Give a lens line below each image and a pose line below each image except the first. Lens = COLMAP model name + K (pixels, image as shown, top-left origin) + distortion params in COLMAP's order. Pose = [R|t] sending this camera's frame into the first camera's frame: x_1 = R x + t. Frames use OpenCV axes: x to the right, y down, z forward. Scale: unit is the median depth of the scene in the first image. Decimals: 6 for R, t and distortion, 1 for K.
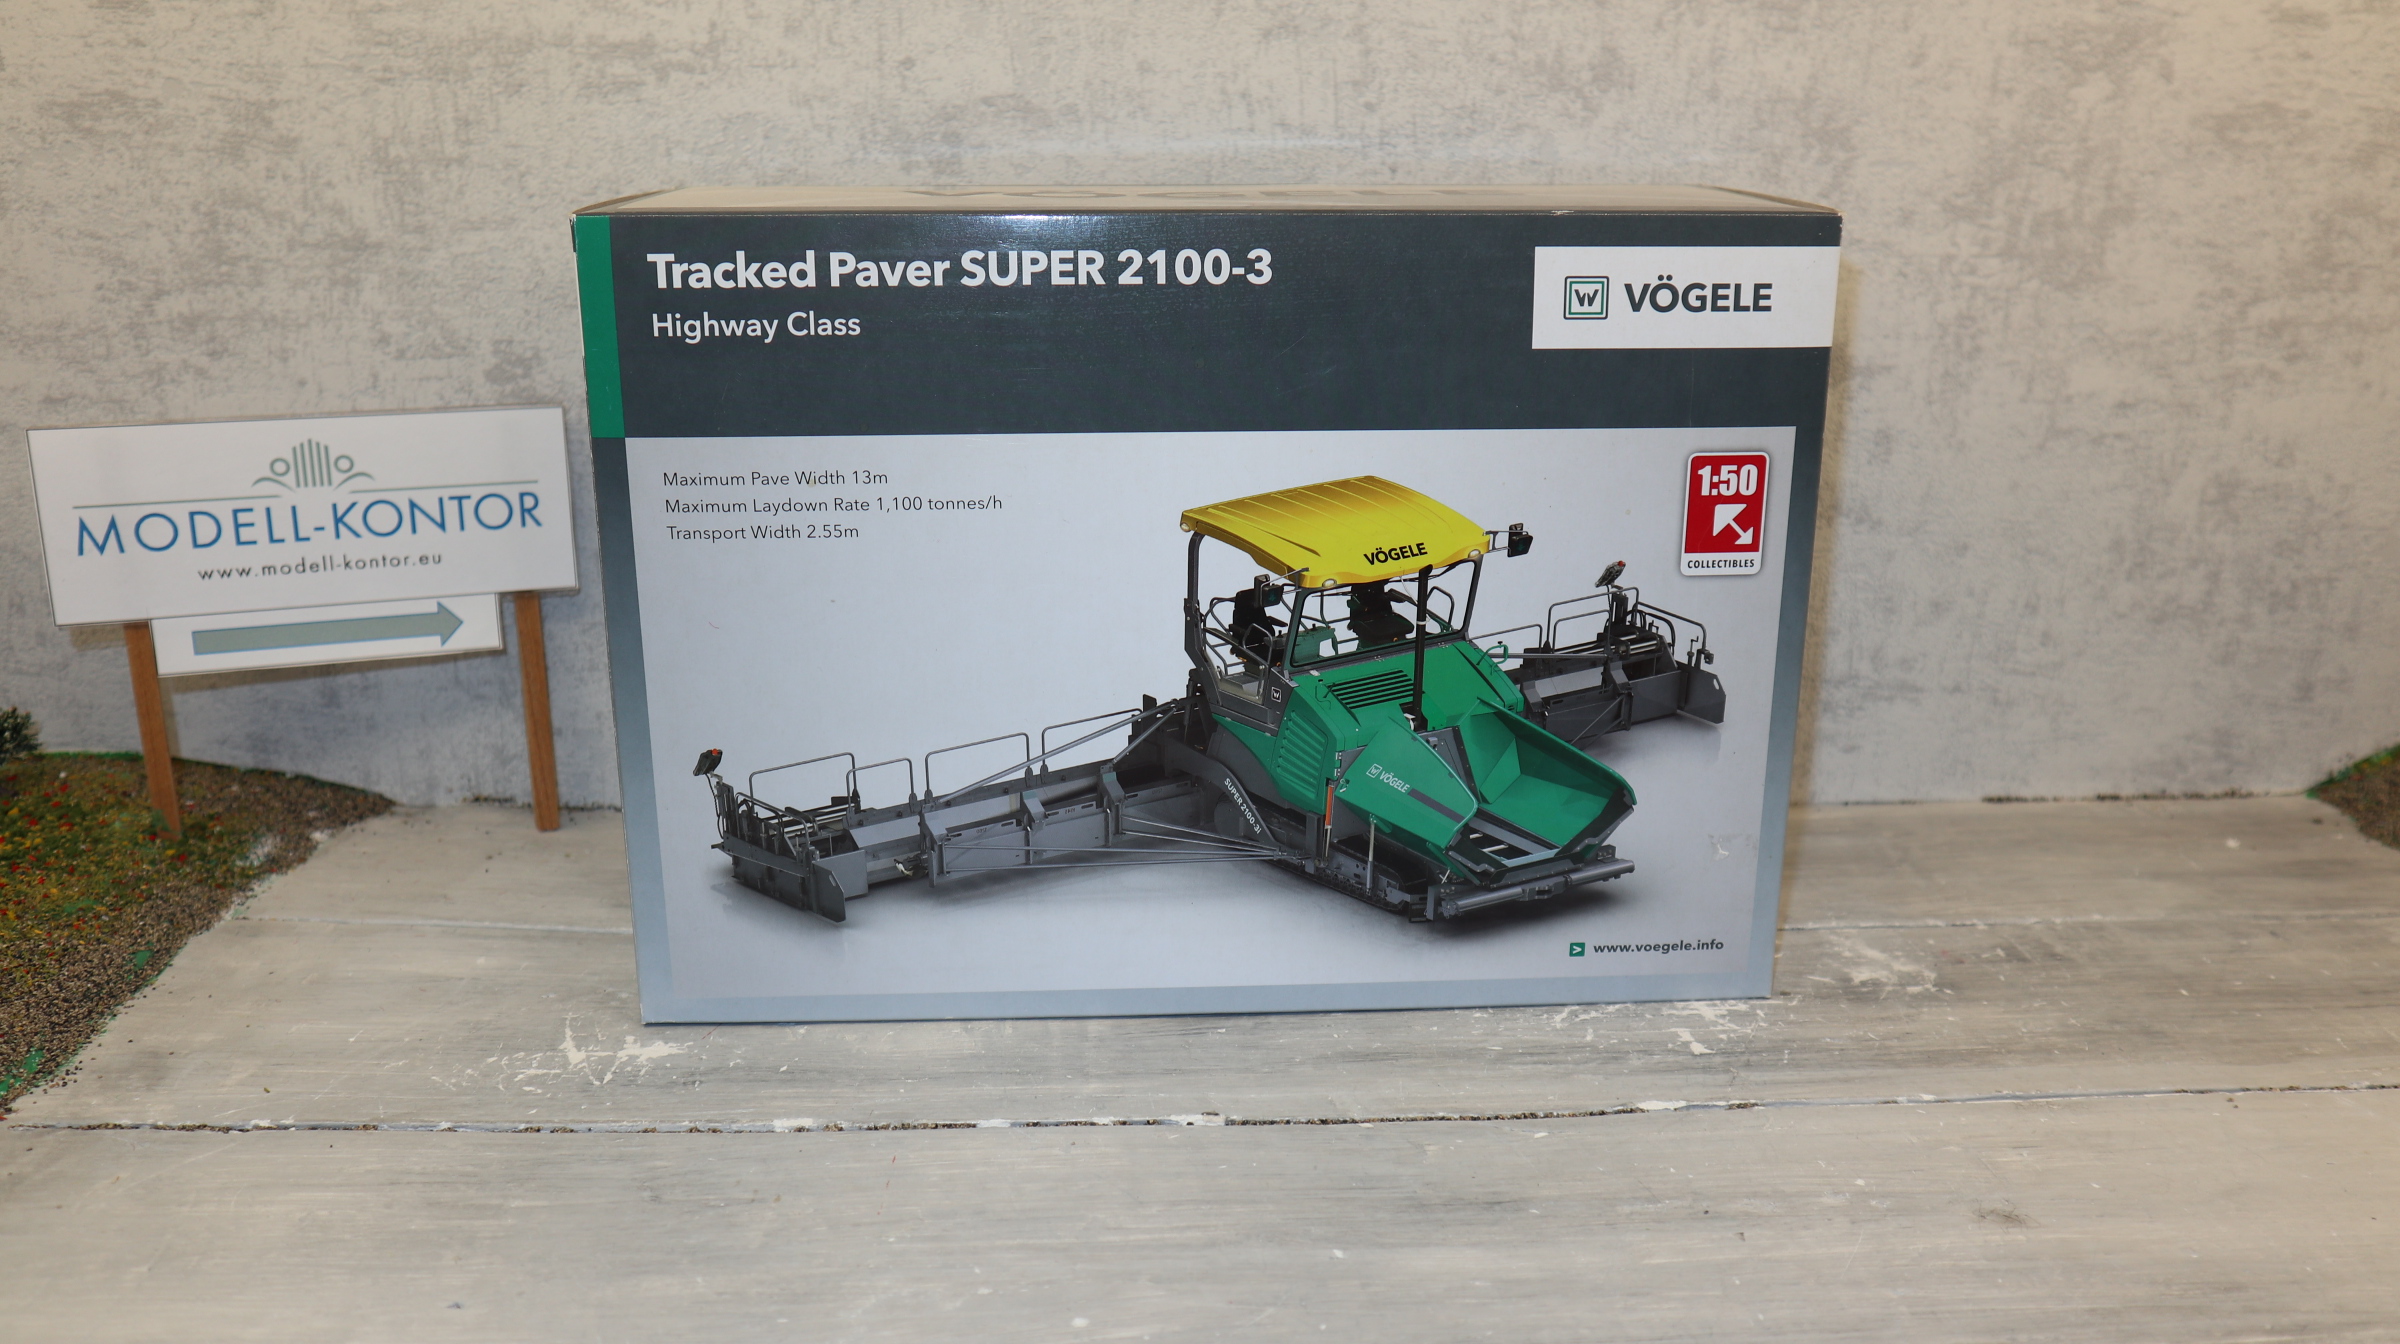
lens RADIAL K [[1989.0, 0, 1180.3], [0, 1989.0, 660.7], [0, 0, 1]] dist [-0.075055, 0.045006]
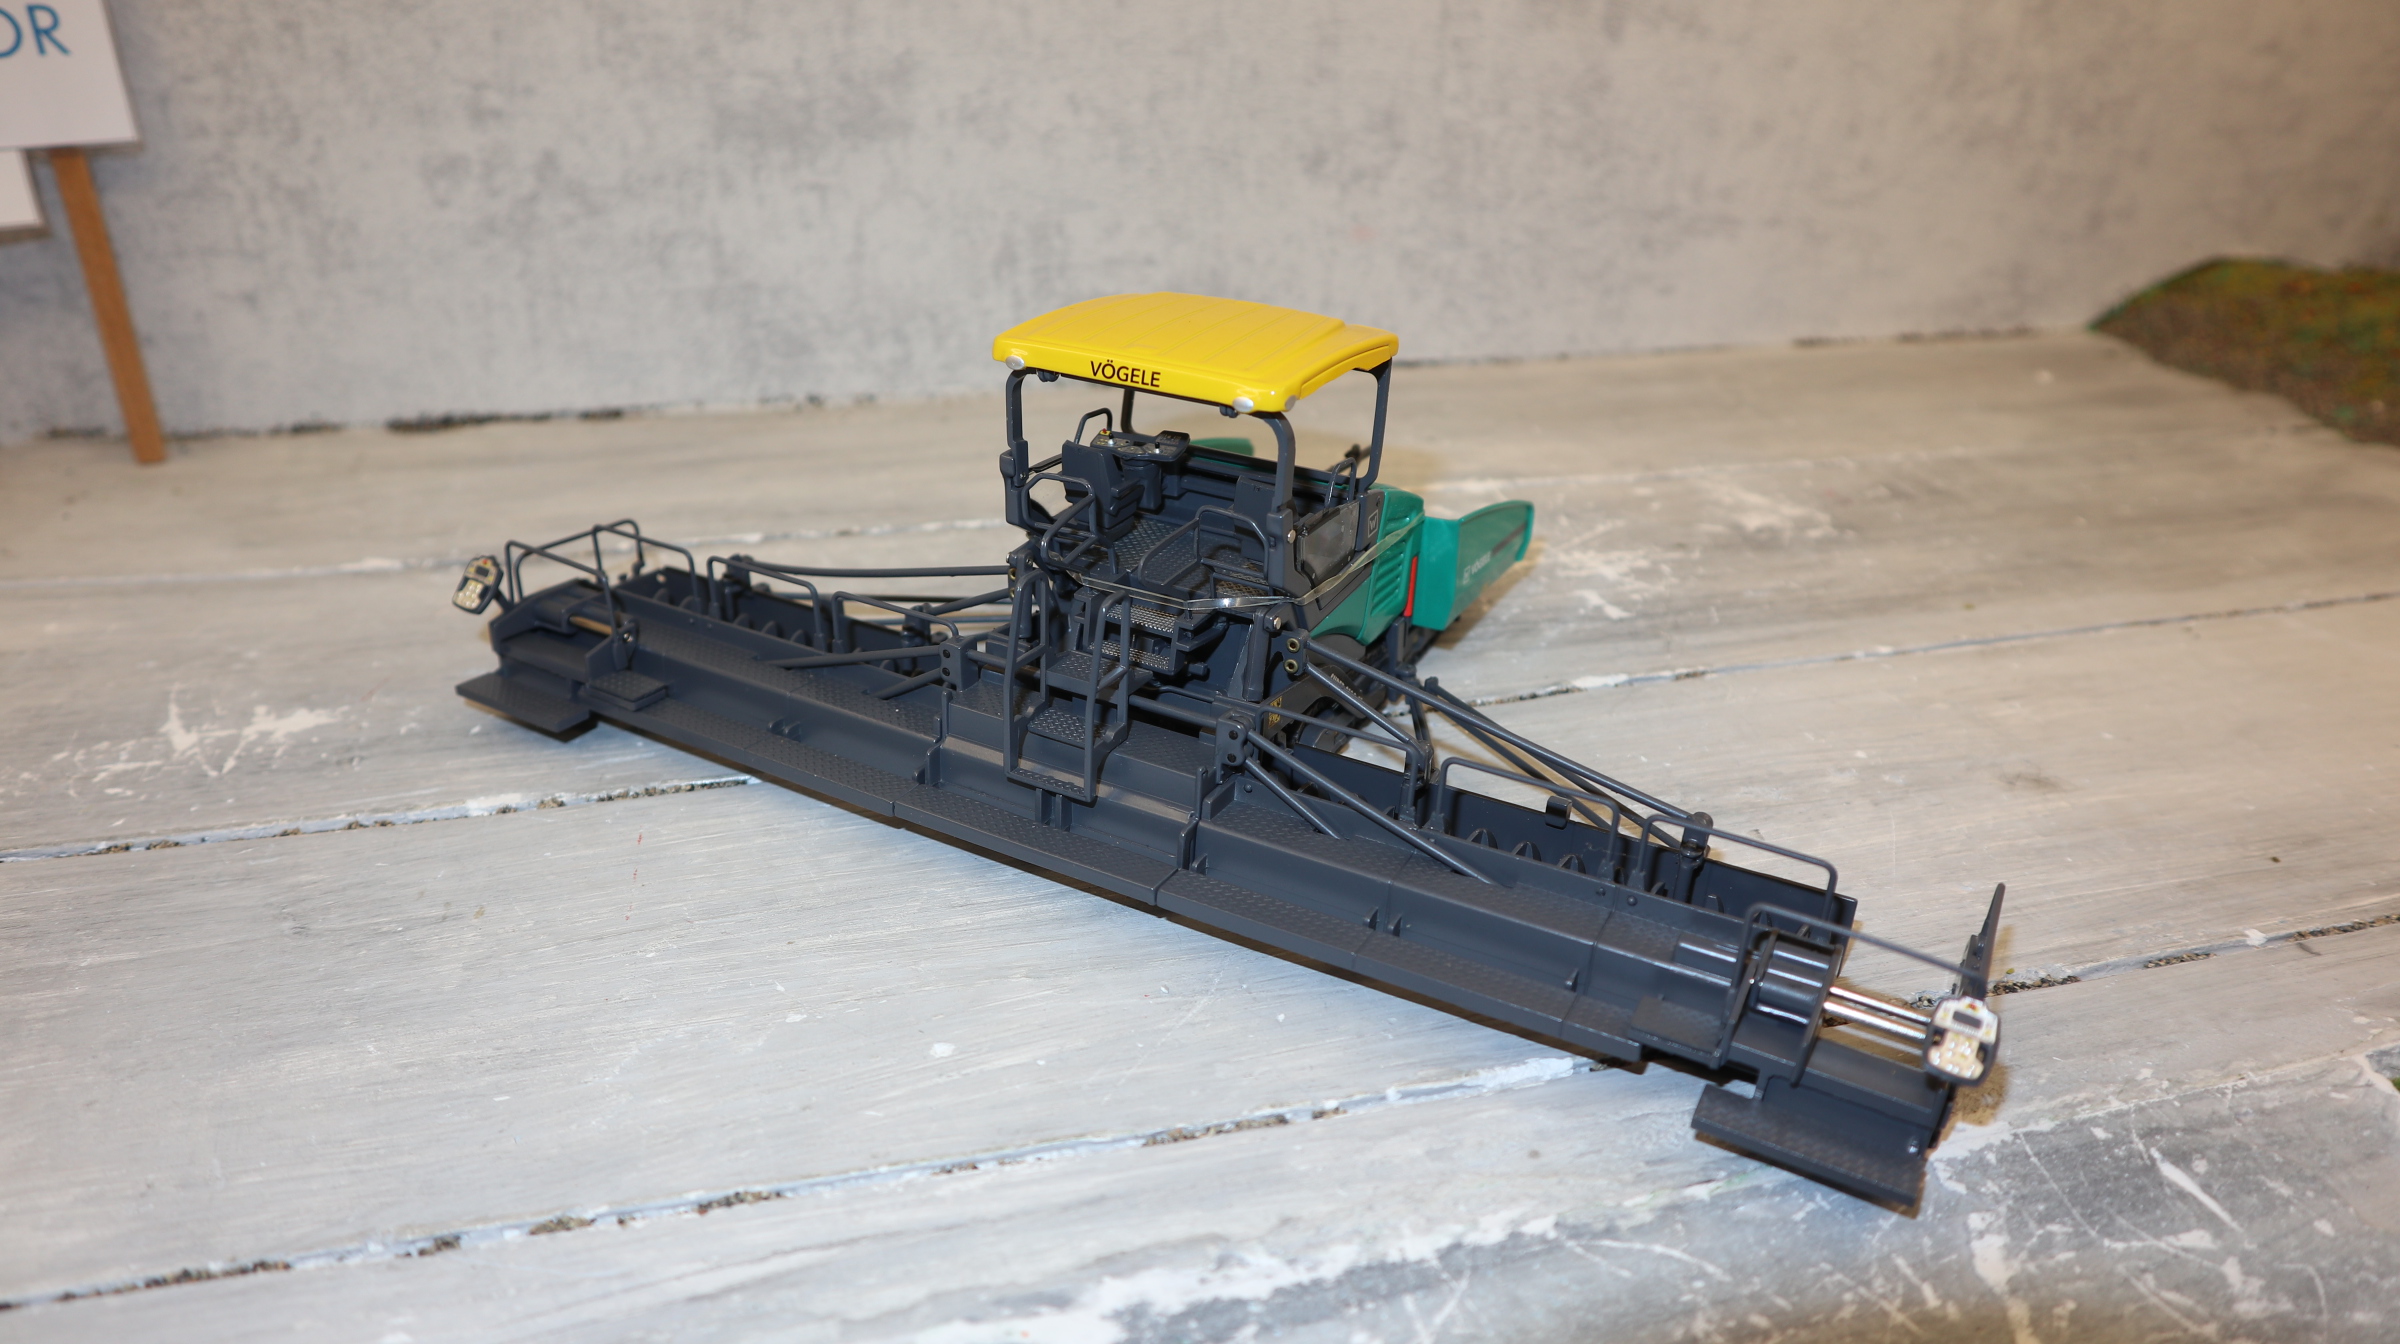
lens RADIAL K [[1689.3, 0, 1195.4], [0, 1689.3, 695.3], [0, 0, 1]] dist [-0.112157, 0.067904]
pose [[0.978750, -0.084074, 0.187031, -0.045035], [0.042723, 0.975676, 0.215014, 0.062863], [-0.200559, -0.202455, 0.958534, 0.310773]]
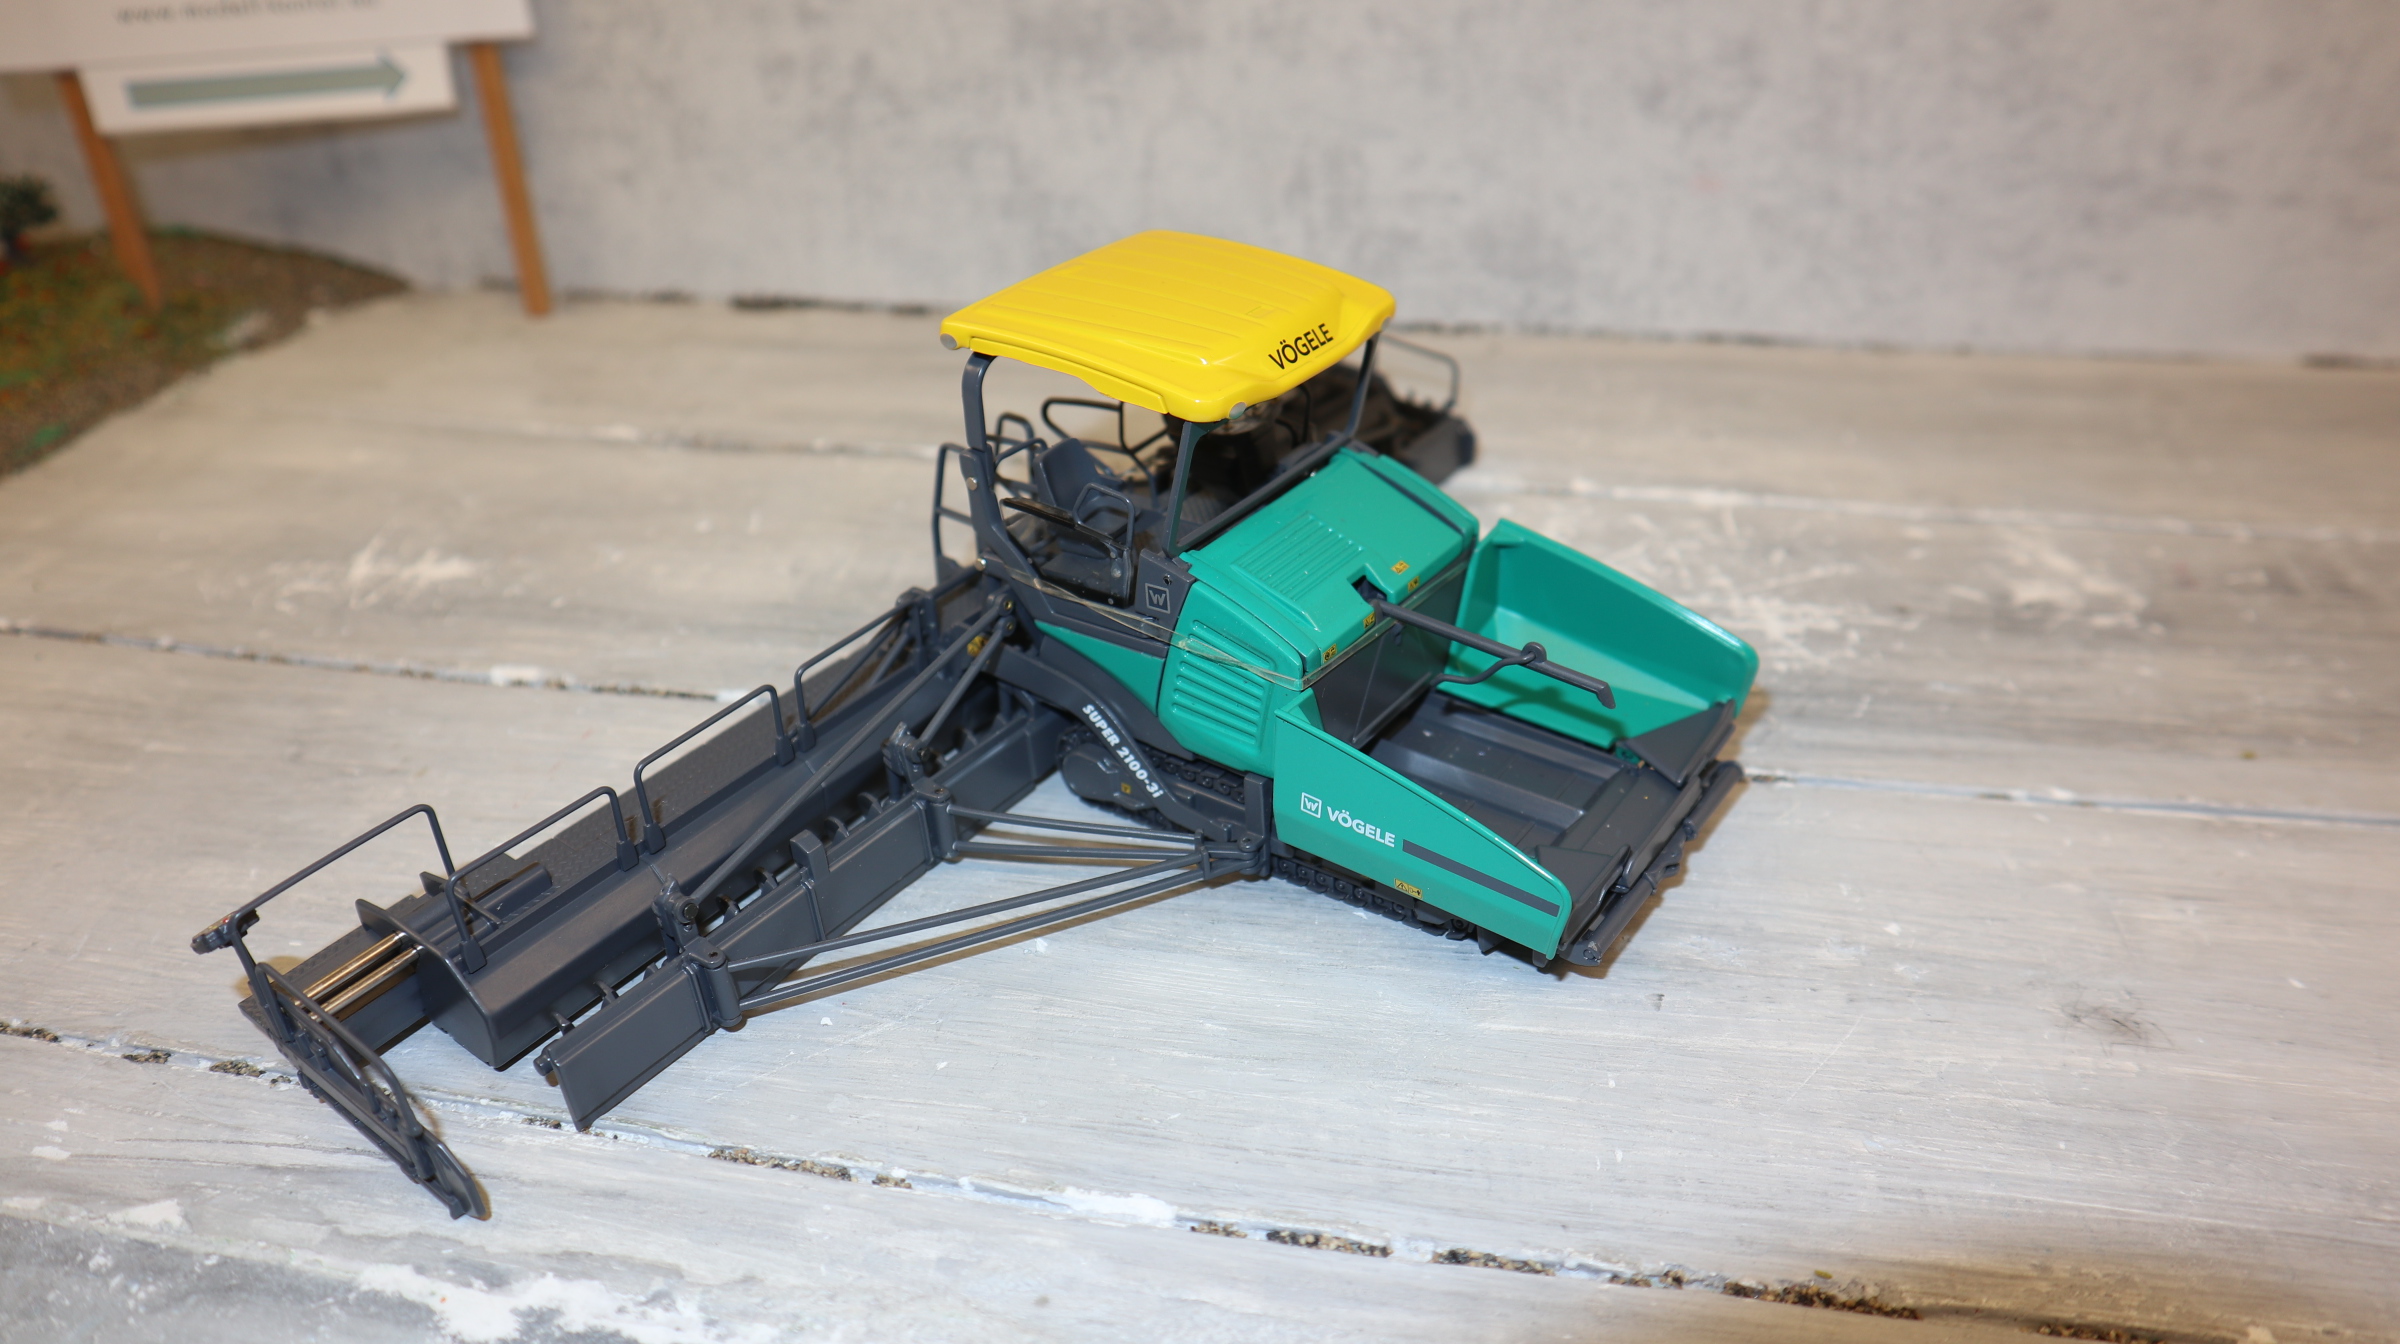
lens RADIAL K [[1689.3, 0, 1184.0], [0, 1689.3, 672.8], [0, 0, 1]] dist [-0.112157, 0.067904]
pose [[0.967376, 0.090318, -0.236698, 0.193964], [-0.025299, 0.964064, 0.264464, 0.040294], [0.252077, -0.249848, 0.934897, 0.368811]]
